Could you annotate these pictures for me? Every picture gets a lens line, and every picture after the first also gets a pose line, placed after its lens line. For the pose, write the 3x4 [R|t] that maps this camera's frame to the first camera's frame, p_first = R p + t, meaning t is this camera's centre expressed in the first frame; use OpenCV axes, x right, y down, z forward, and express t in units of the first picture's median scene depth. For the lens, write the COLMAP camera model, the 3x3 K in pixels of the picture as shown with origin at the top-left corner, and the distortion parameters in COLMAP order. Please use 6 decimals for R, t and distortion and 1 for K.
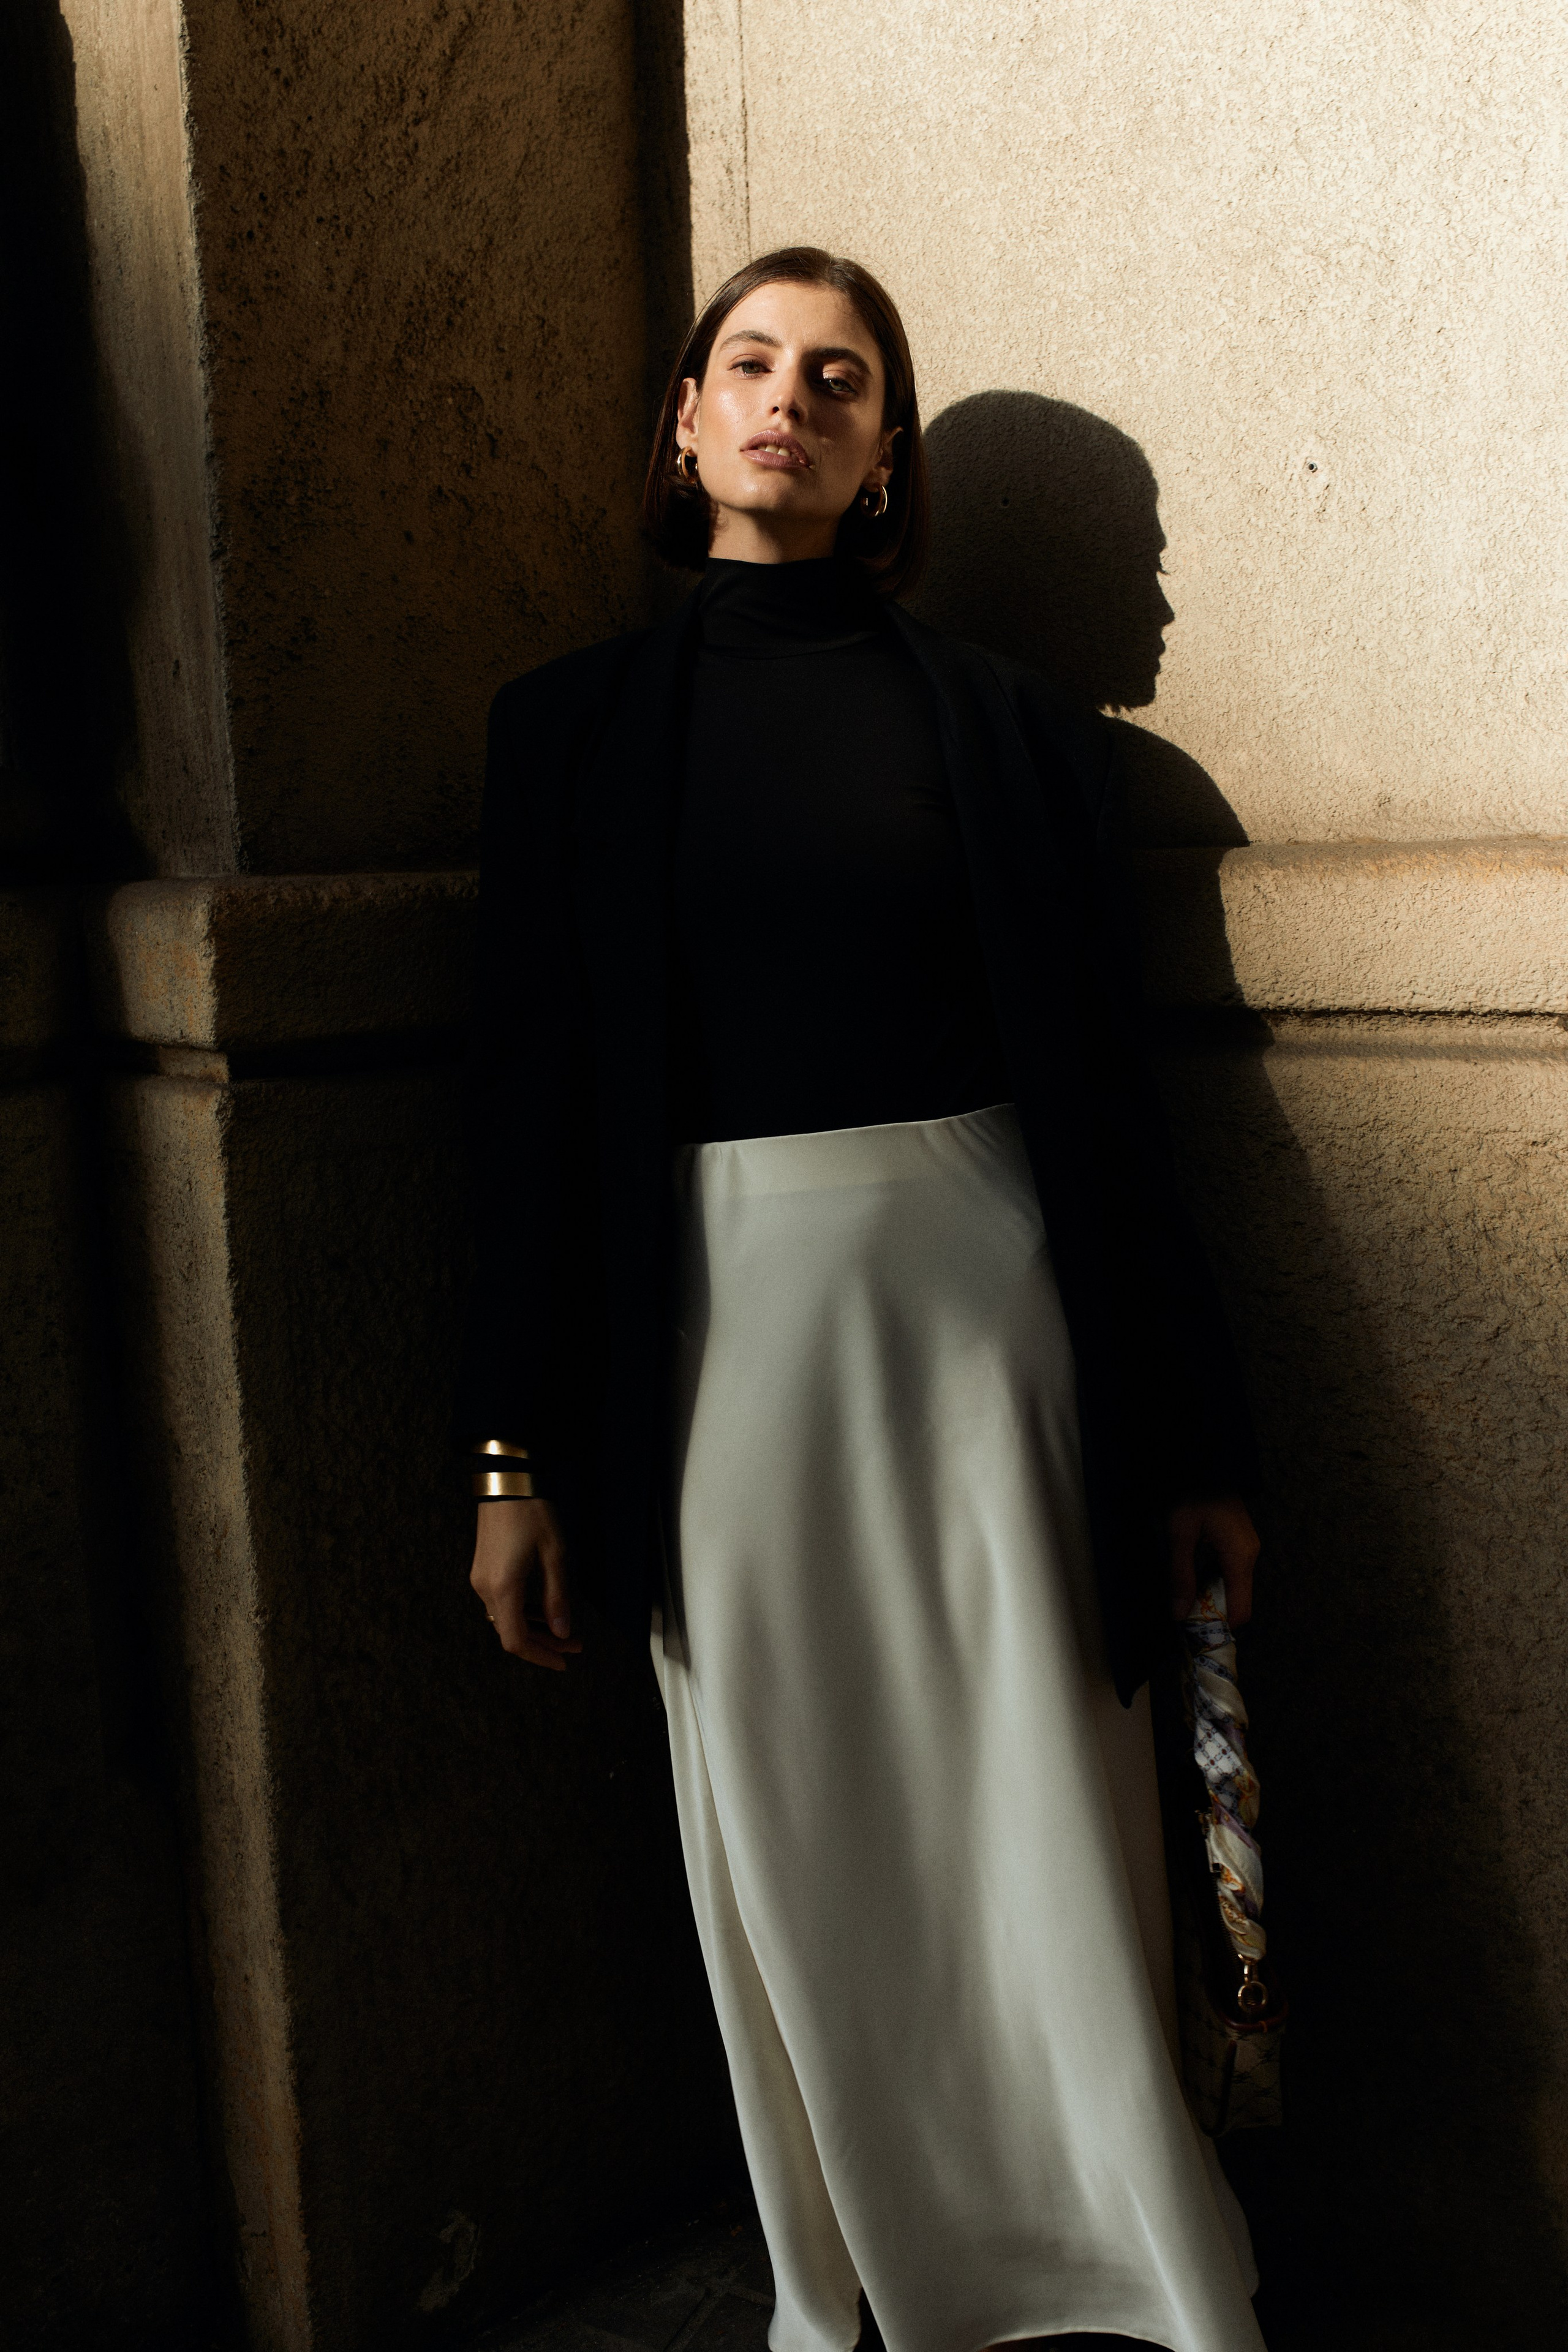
lens RADIAL K [[2296.4, 0, 787.0], [0, 2296.4, 1188.2], [0, 0, 1]] dist [-0.020708, 0.000000]
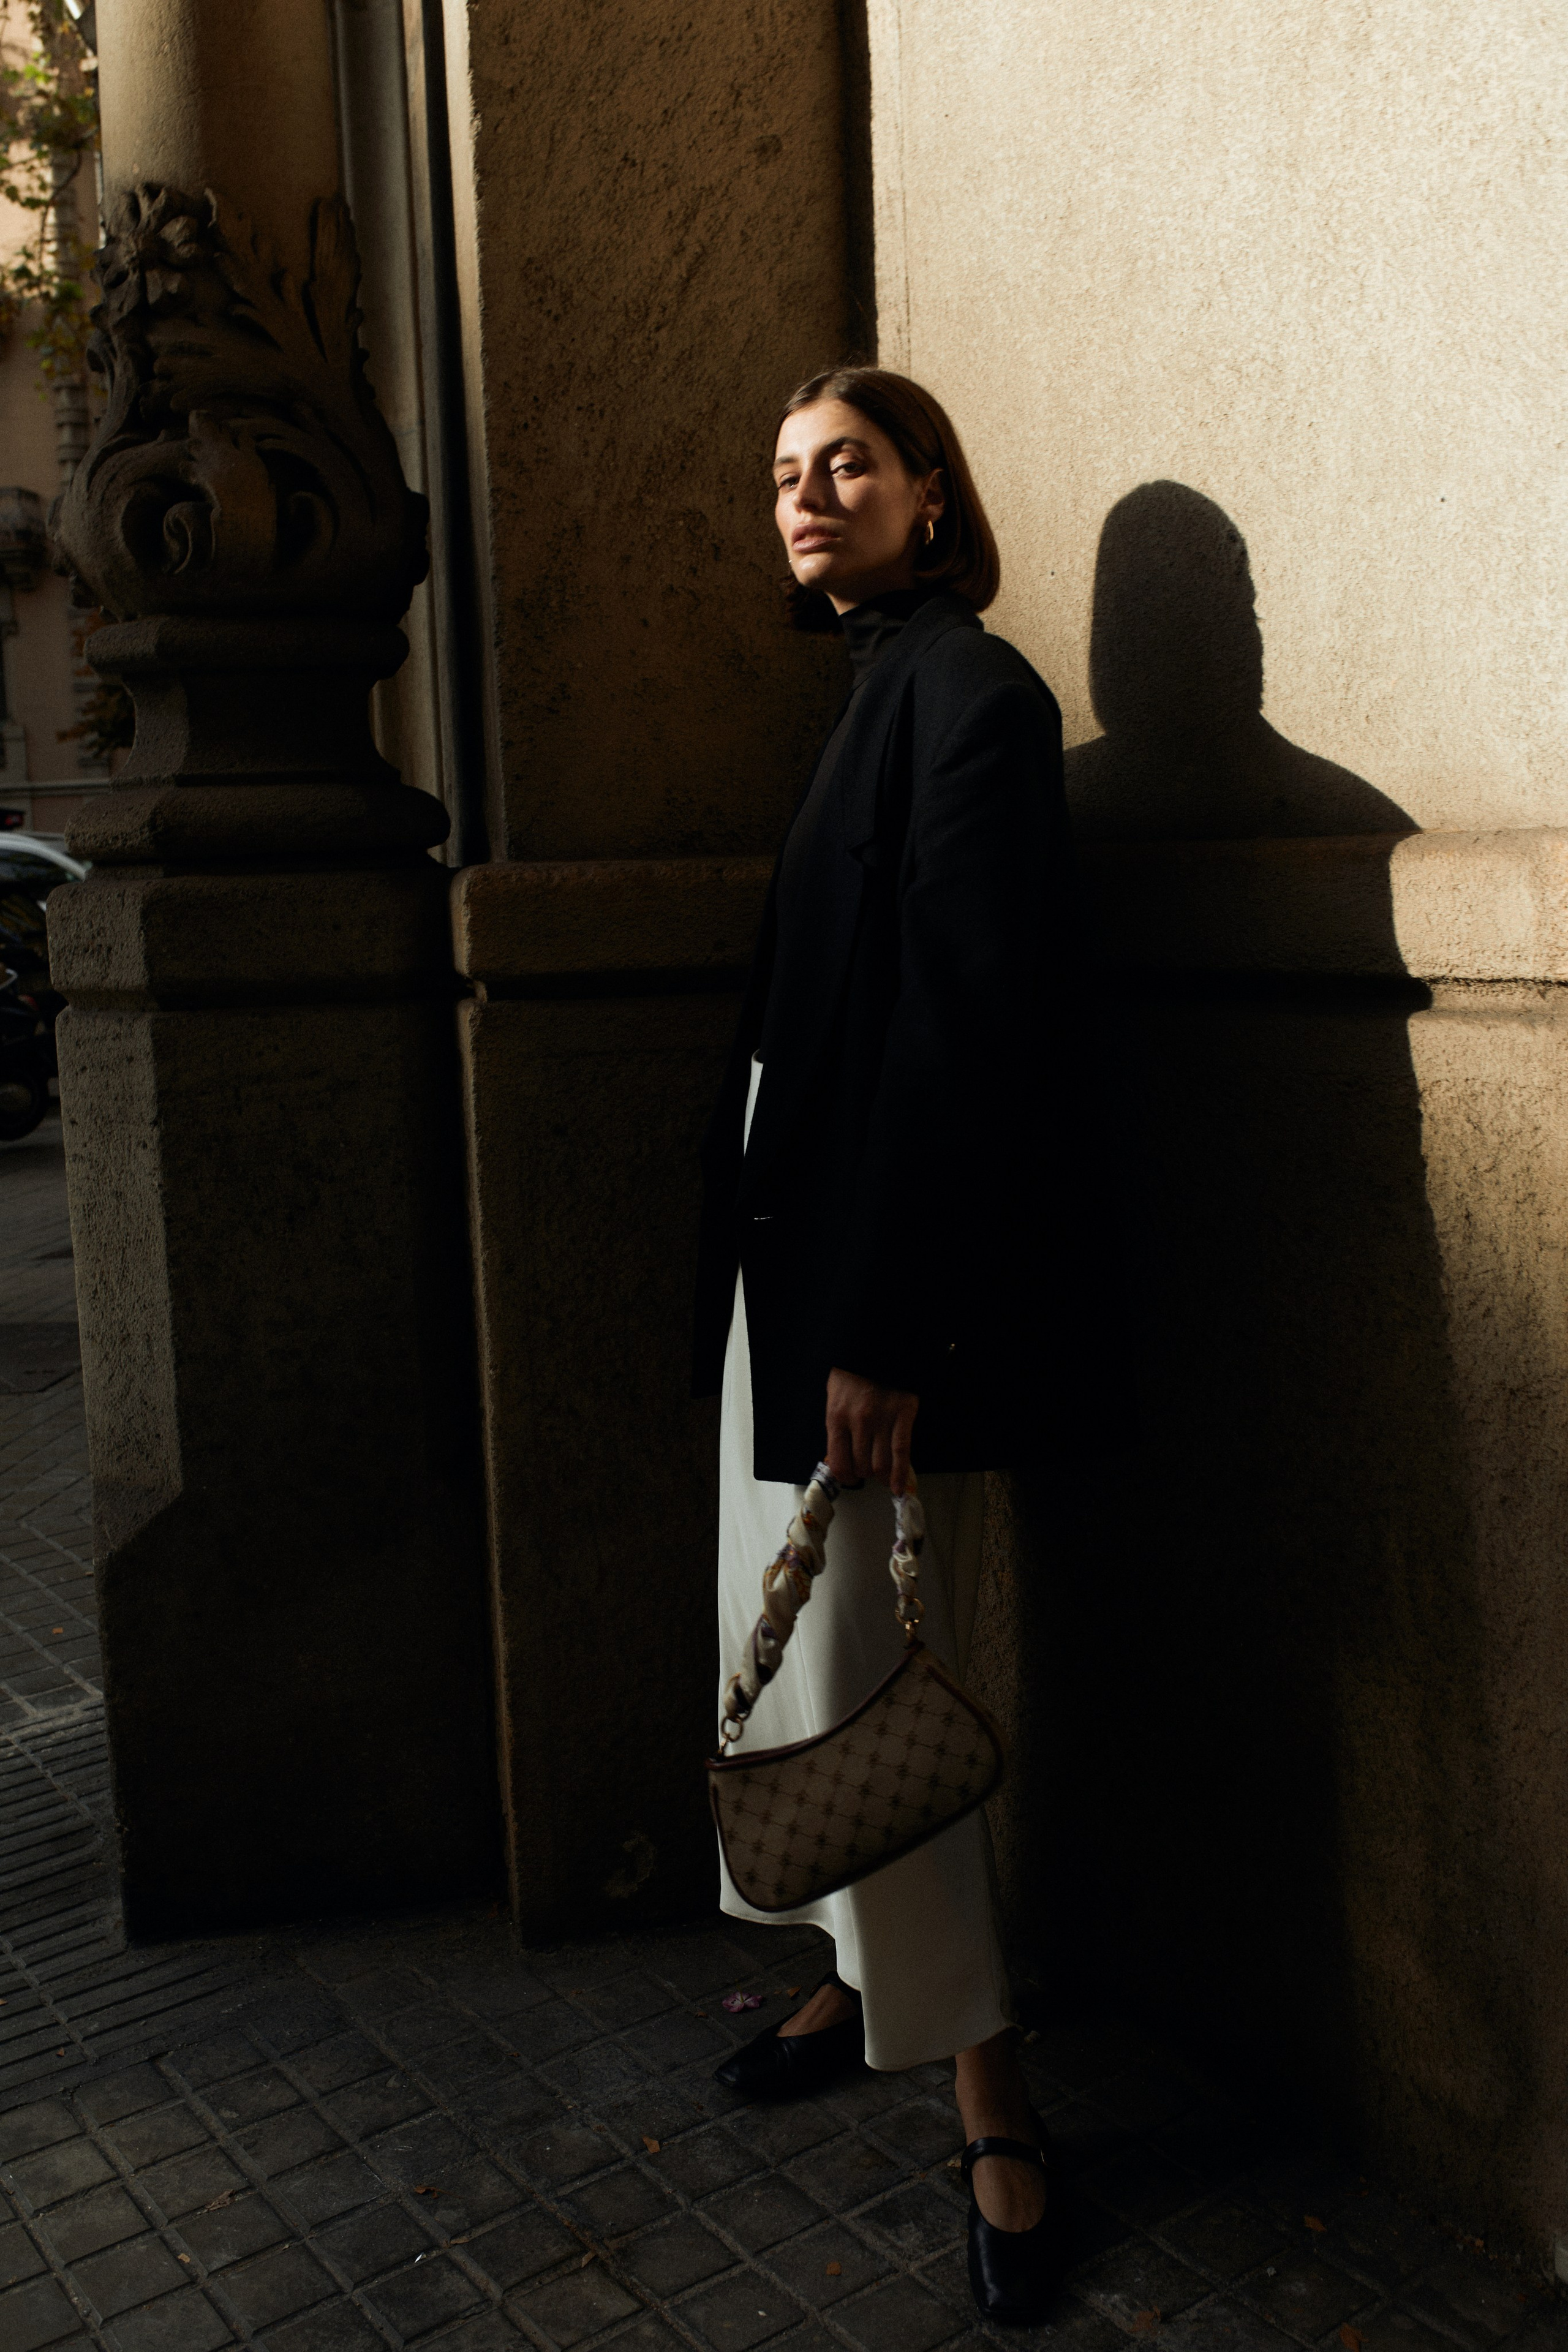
lens RADIAL K [[2296.4, 0, 779.6], [0, 2296.4, 1165.7], [0, 0, 1]] dist [-0.020708, 0.000000]
pose [[0.884839, 0.063535, -0.461543, 0.602588], [-0.065547, 0.997781, 0.011691, 0.028631], [0.461262, 0.019908, 0.887041, -0.215294]]
